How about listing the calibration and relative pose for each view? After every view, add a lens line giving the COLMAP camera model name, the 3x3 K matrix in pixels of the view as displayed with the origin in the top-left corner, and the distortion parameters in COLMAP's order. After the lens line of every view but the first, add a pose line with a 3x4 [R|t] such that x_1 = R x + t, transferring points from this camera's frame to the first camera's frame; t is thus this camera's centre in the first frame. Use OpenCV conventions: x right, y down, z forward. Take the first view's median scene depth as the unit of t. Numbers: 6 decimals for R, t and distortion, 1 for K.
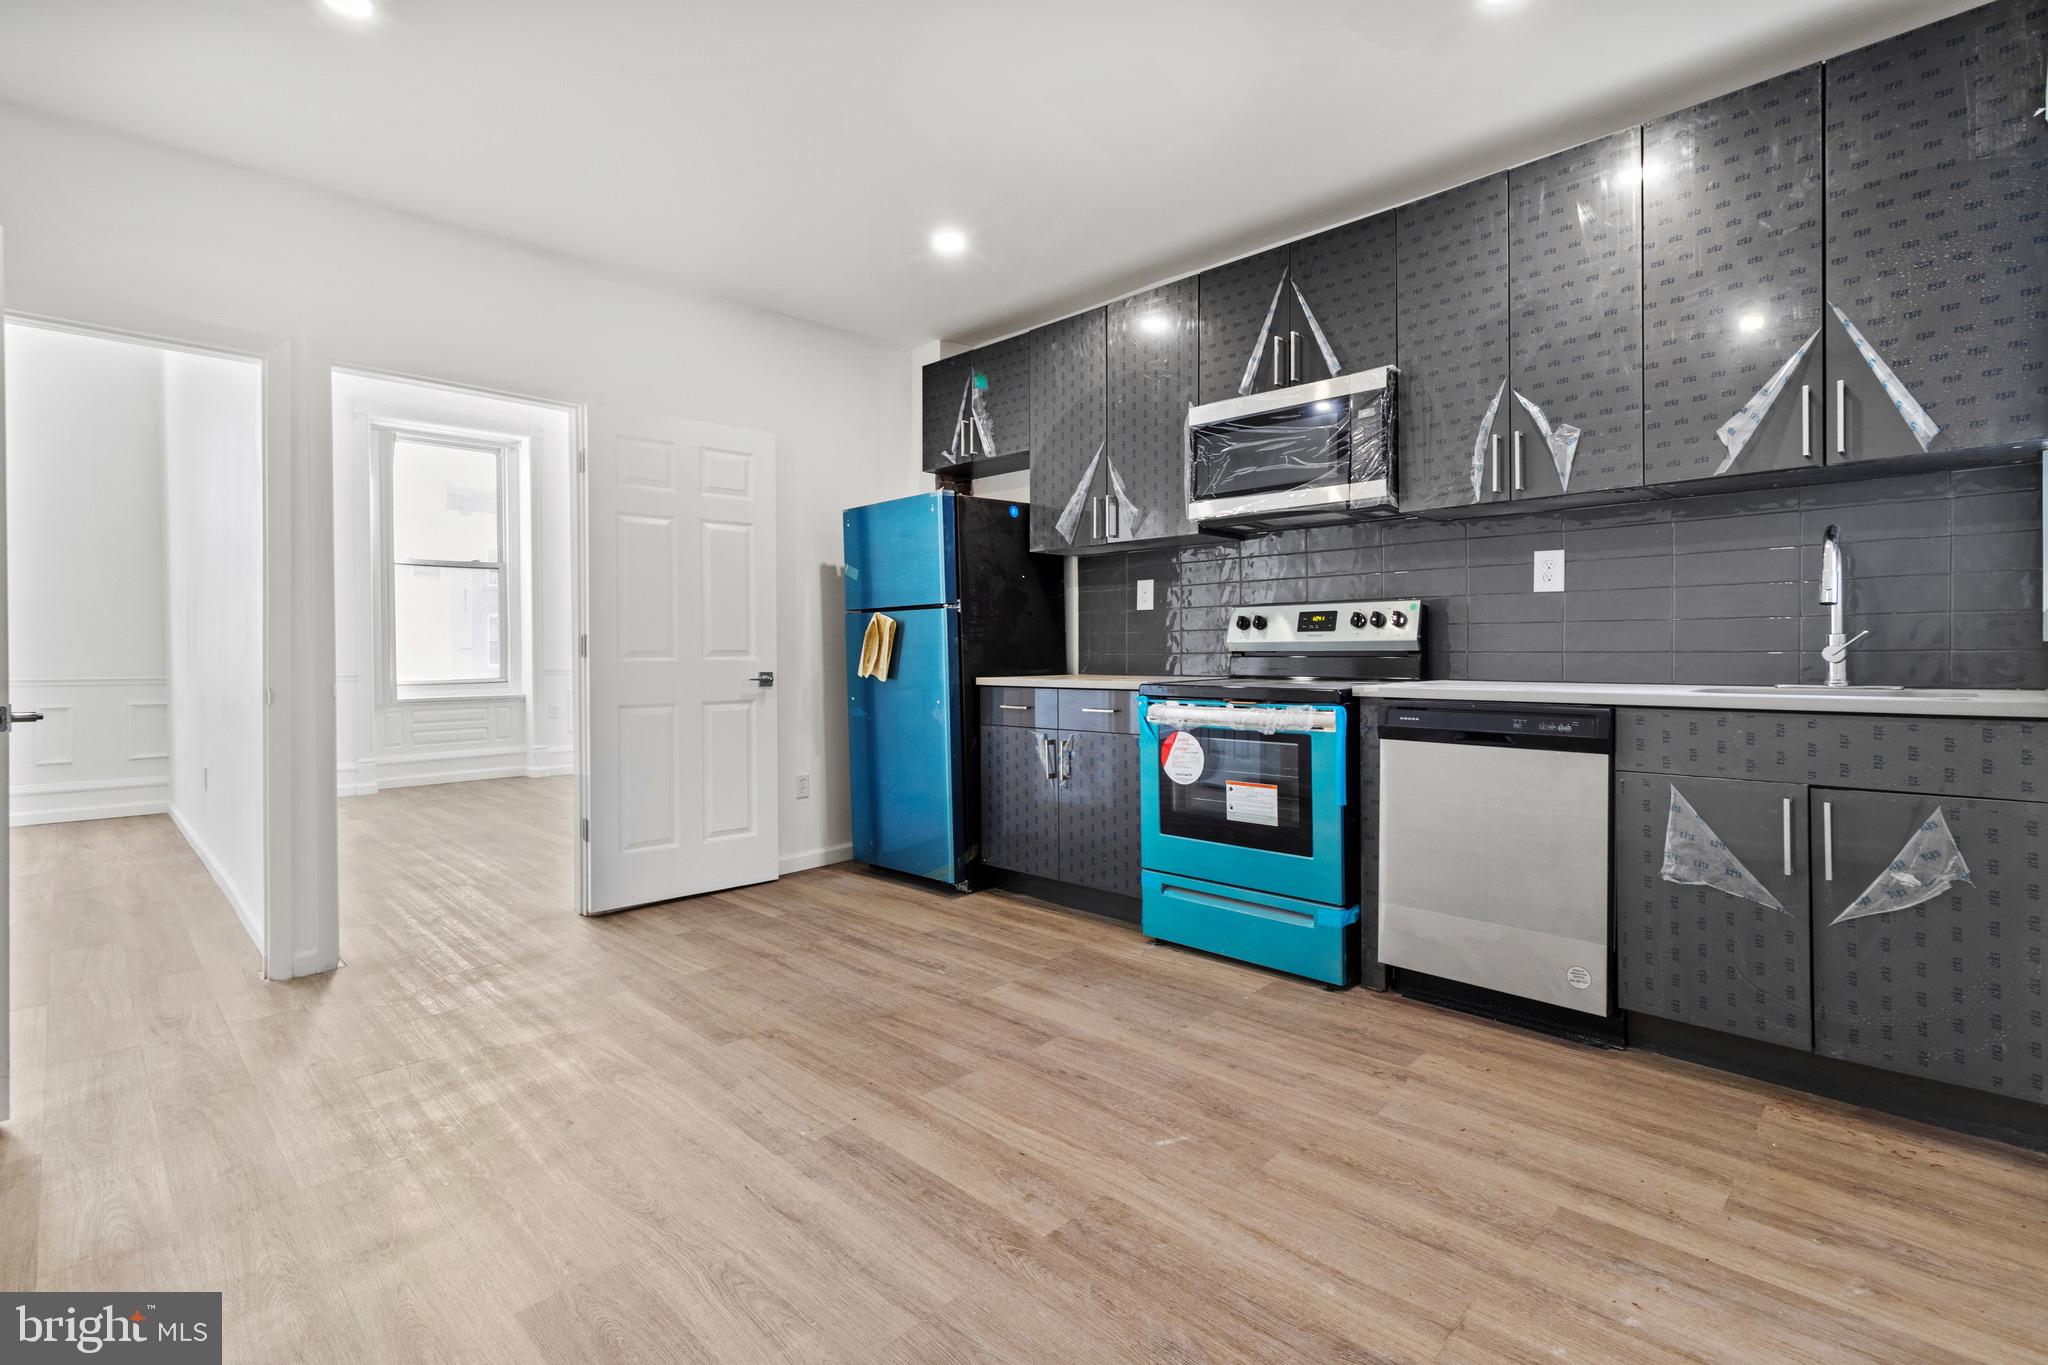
lens RADIAL K [[945.9, 0, 1023.7], [0, 945.9, 655.9], [0, 0, 1]] dist [0.000753, 0.000374]
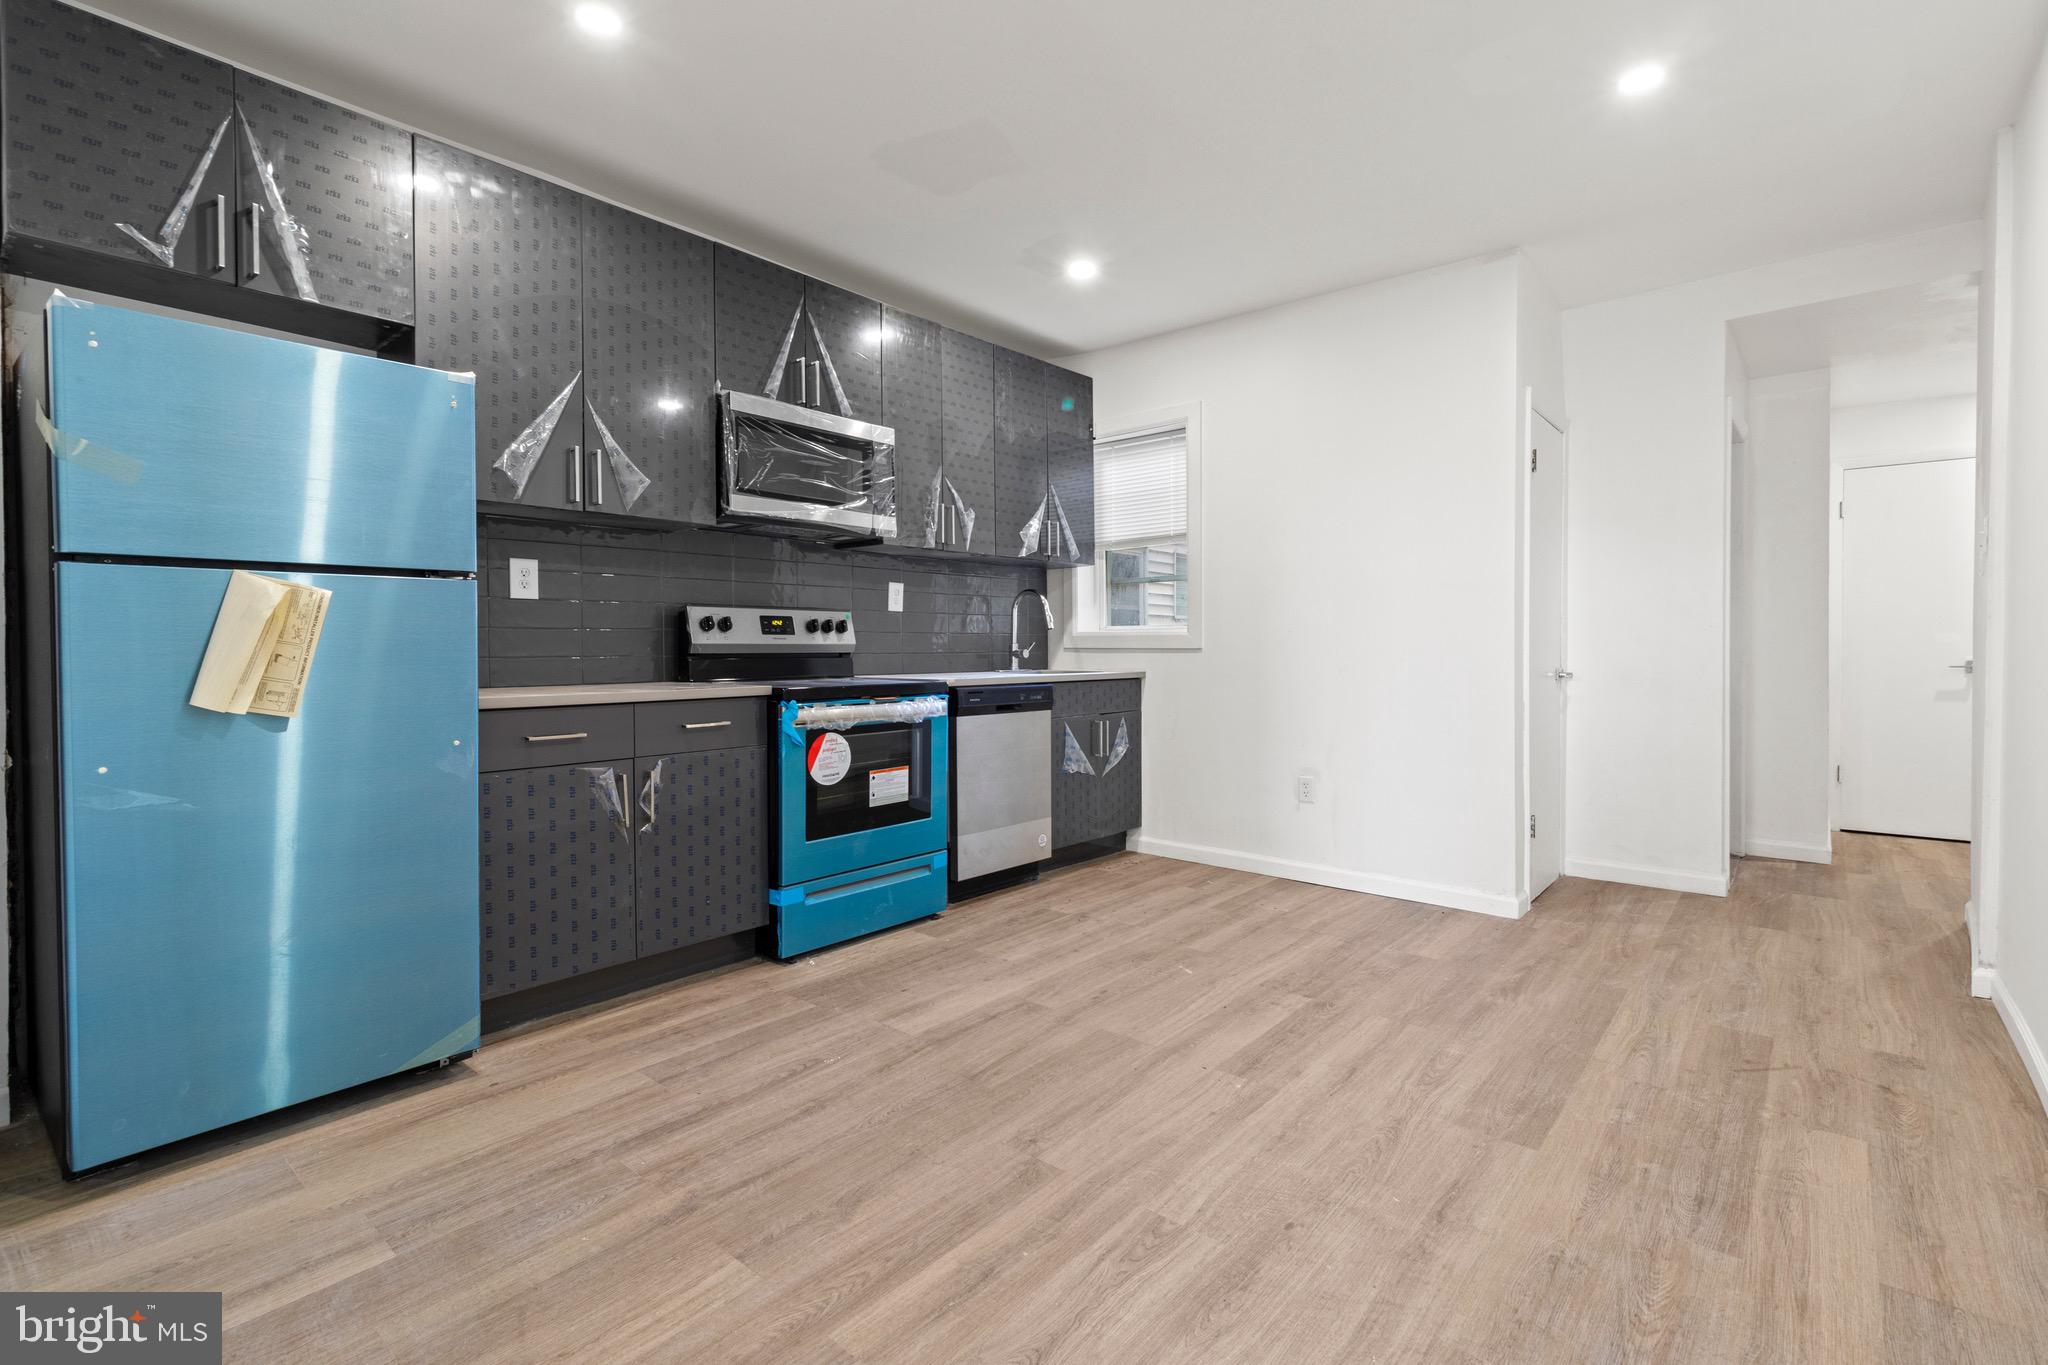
lens RADIAL K [[971.2, 0, 1027.2], [0, 971.2, 658.4], [0, 0, 1]] dist [-0.001009, 0.000234]
pose [[-0.091878, -0.003329, 0.995765, -0.944045], [0.010087, 0.999940, 0.004273, -0.000985], [-0.995719, 0.010437, -0.091839, 0.950523]]
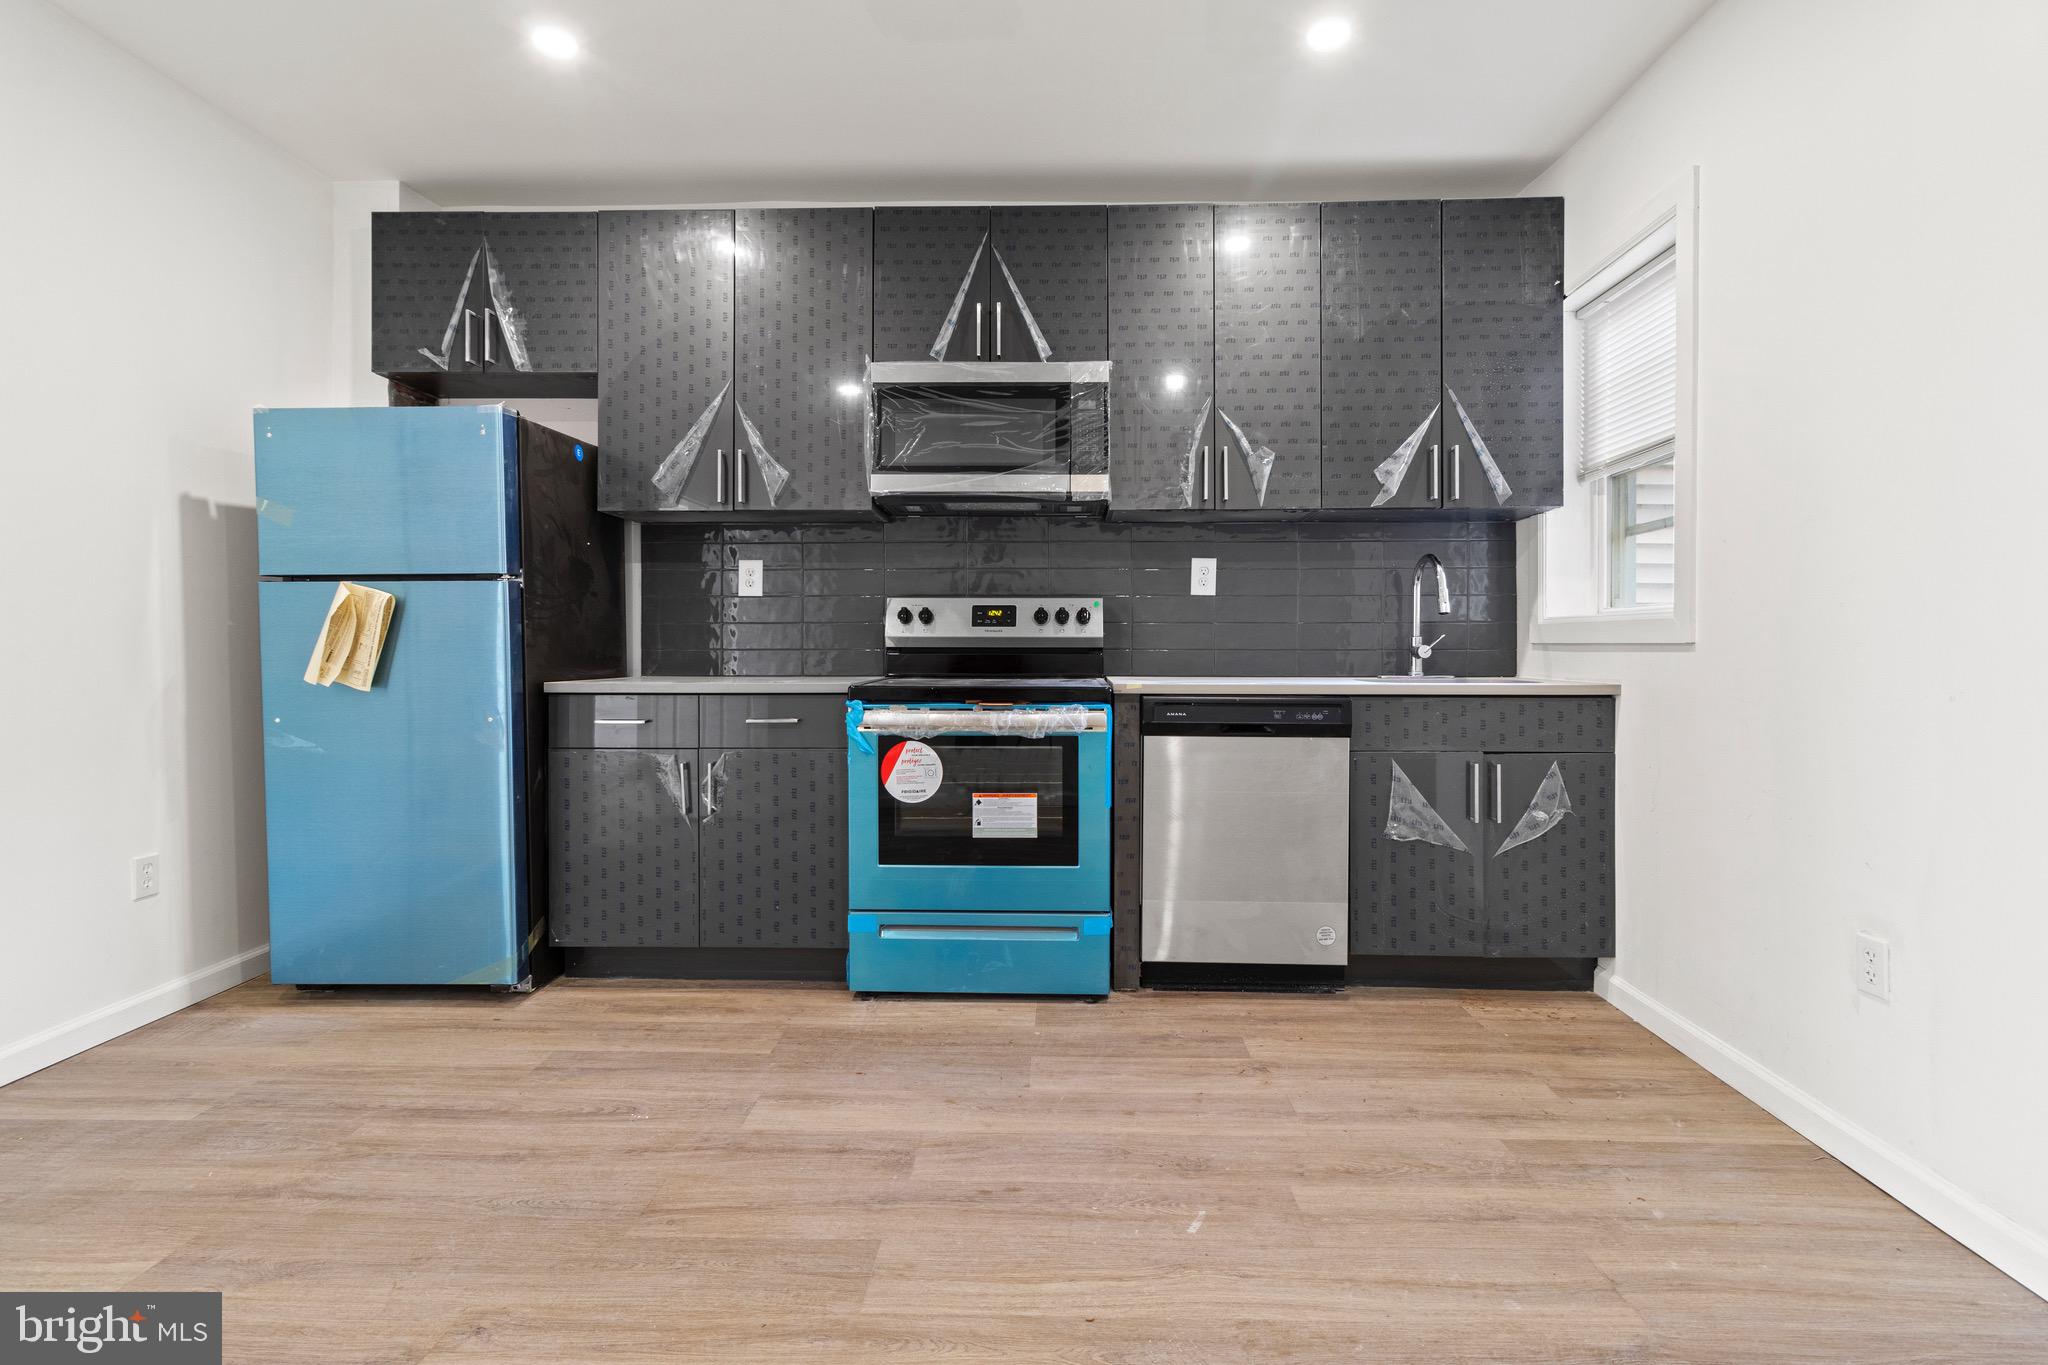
lens RADIAL K [[955.2, 0, 1024.0], [0, 955.2, 654.8], [0, 0, 1]] dist [-0.000276, 0.000599]
pose [[0.732225, 0.002118, 0.681059, -0.368235], [-0.001901, 0.999998, -0.001067, 0.003849], [-0.681060, -0.000513, 0.732228, 0.326374]]
